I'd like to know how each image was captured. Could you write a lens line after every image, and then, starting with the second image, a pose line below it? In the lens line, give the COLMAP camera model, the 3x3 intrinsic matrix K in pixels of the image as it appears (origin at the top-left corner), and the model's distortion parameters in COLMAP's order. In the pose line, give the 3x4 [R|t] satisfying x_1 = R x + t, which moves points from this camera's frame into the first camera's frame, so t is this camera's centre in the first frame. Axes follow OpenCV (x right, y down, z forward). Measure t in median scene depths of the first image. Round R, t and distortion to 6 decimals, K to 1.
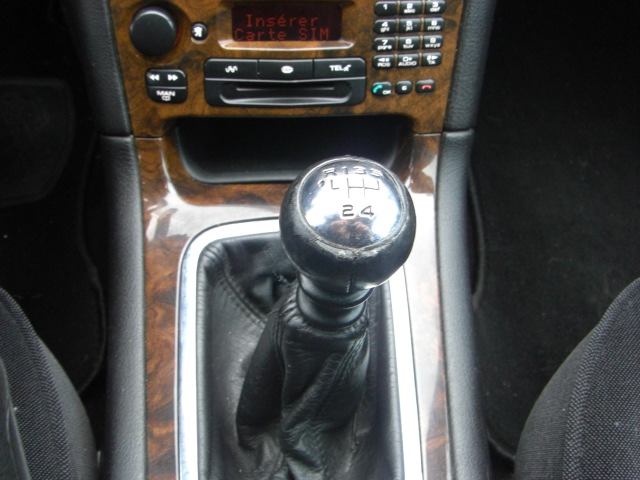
lens RADIAL K [[706.8, 0, 320.0], [0, 706.8, 240.0], [0, 0, 1]] dist [-0.180619, 0.047098]
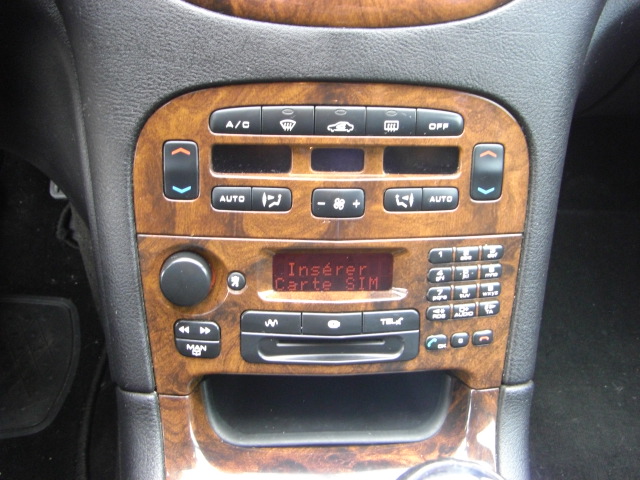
lens RADIAL K [[706.8, 0, 320.0], [0, 706.8, 240.0], [0, 0, 1]] dist [-0.180619, 0.047098]
pose [[0.999966, 0.000716, 0.008252, -0.070363], [0.001623, 0.960033, -0.279884, -0.091304], [-0.008123, 0.279887, 0.959998, 0.097554]]
